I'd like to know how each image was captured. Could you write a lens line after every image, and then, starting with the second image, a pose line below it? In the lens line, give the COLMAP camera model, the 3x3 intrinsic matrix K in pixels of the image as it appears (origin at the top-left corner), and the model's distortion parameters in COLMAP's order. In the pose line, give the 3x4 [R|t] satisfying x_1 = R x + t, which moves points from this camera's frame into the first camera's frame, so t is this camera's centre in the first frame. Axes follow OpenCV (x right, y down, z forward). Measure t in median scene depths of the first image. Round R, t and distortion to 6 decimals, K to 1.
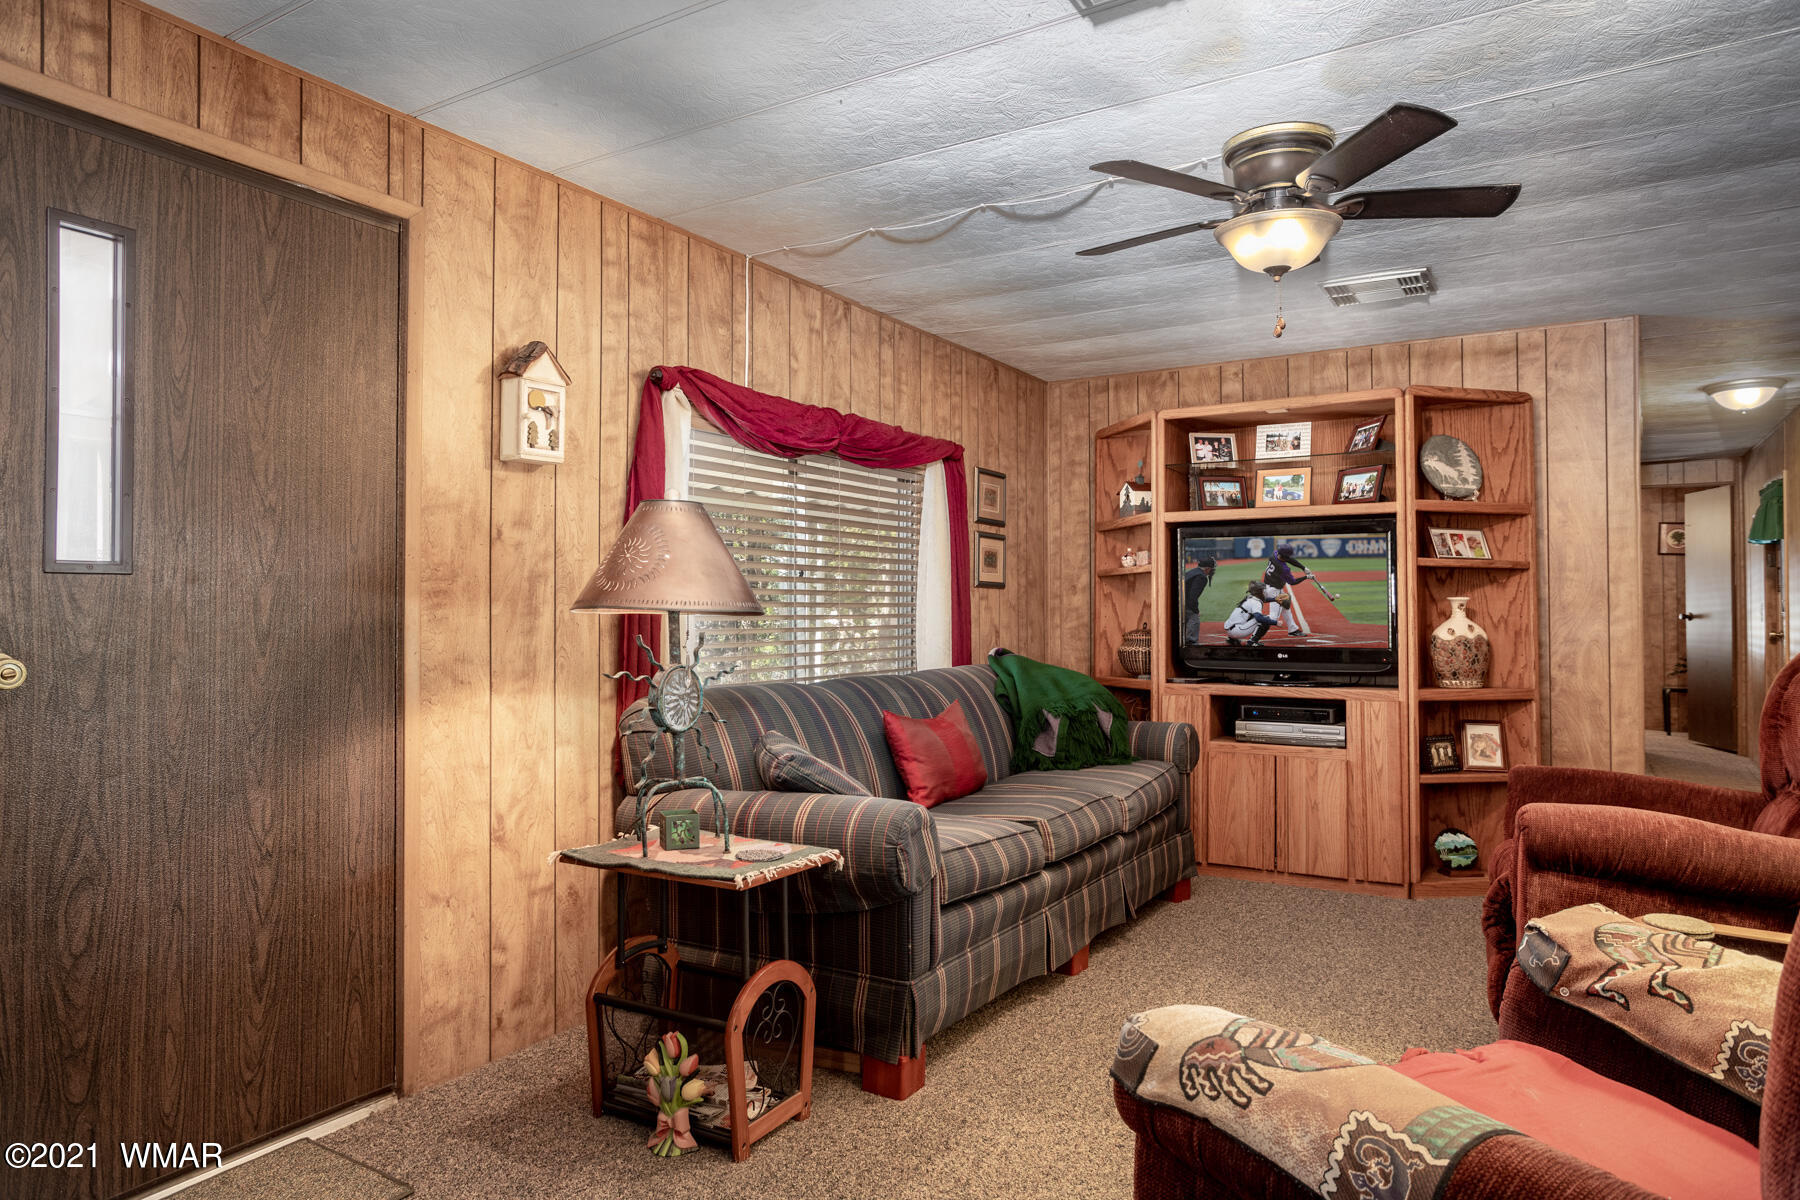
lens RADIAL K [[1072.1, 0, 895.9], [0, 1072.1, 602.1], [0, 0, 1]] dist [-0.015407, 0.008936]
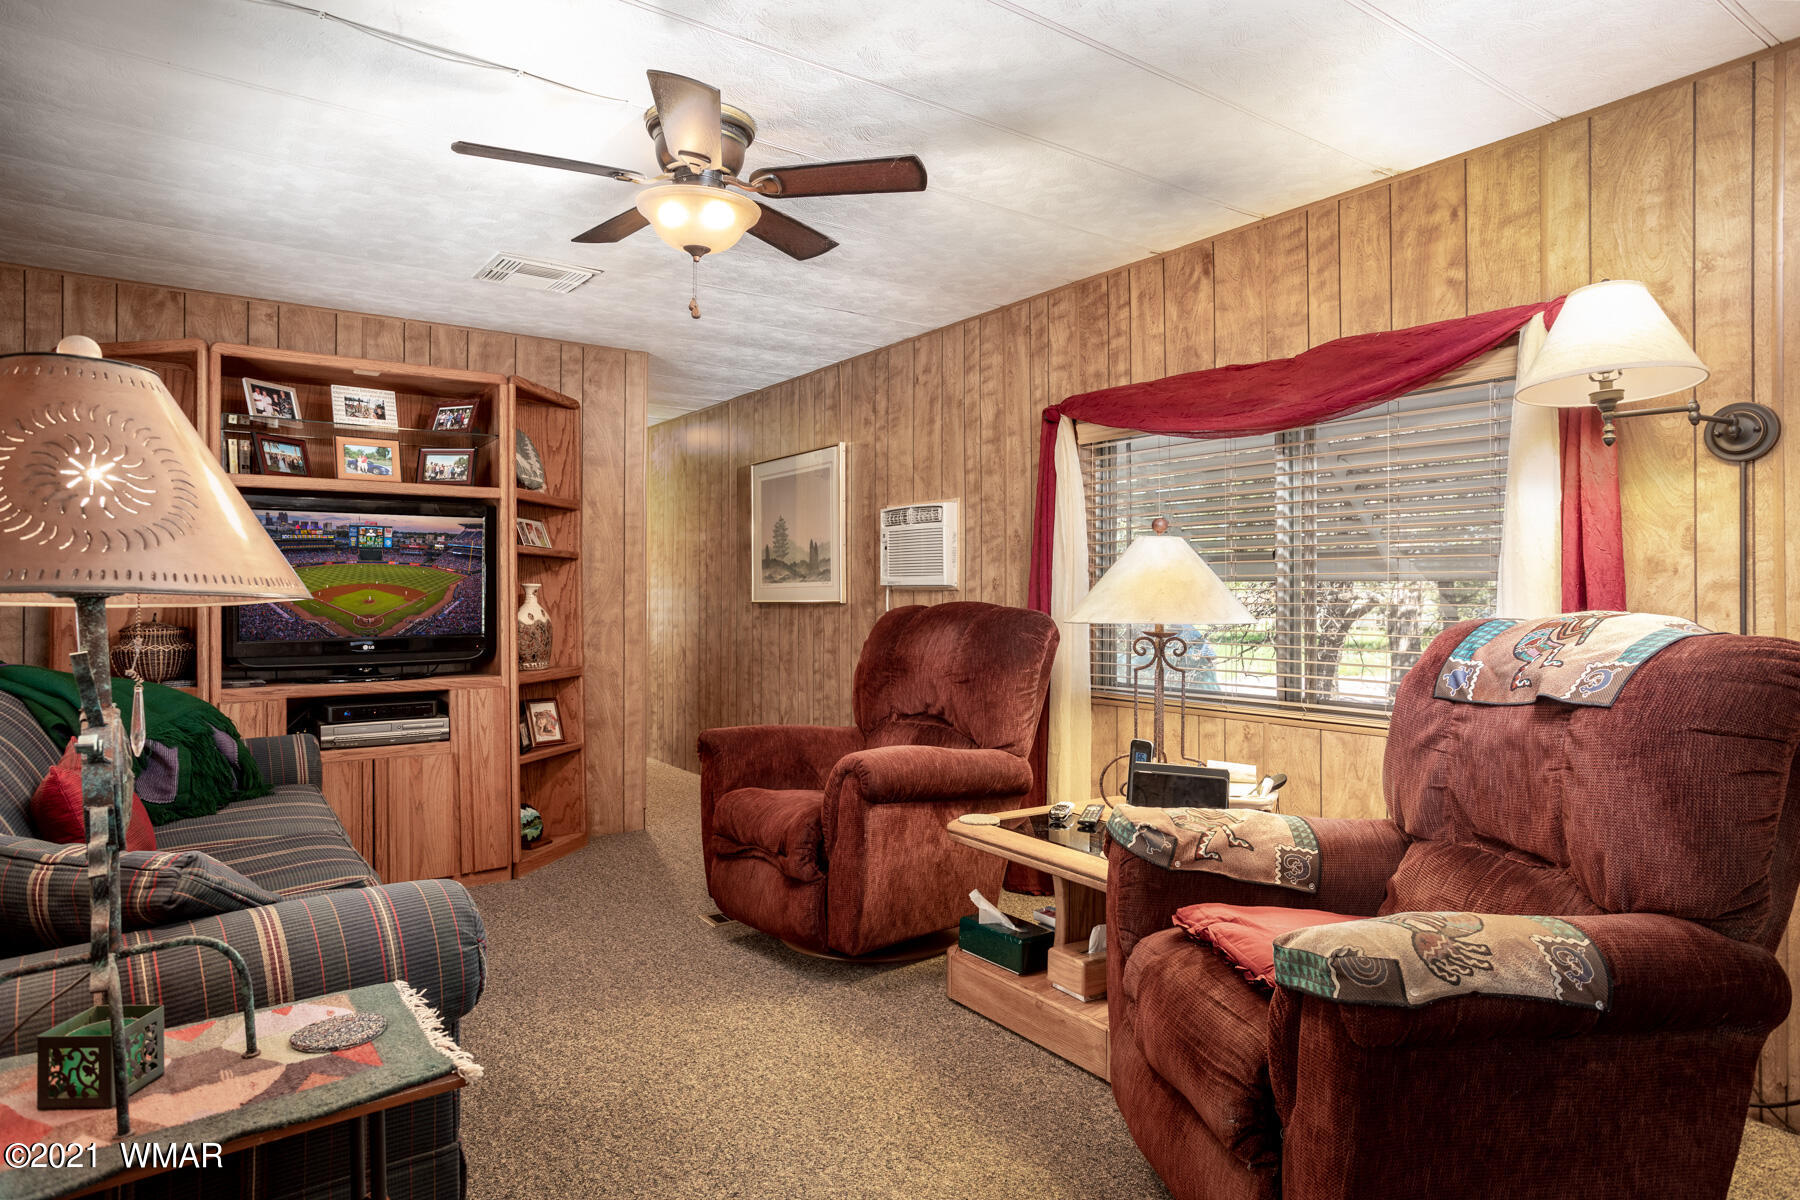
lens RADIAL K [[1024.1, 0, 903.0], [0, 1024.1, 597.2], [0, 0, 1]] dist [-0.021457, 0.014367]
pose [[0.403566, -0.003438, 0.914944, -0.246460], [-0.004129, 0.999976, 0.005579, 0.001674], [-0.914941, -0.006029, 0.403542, 0.255173]]
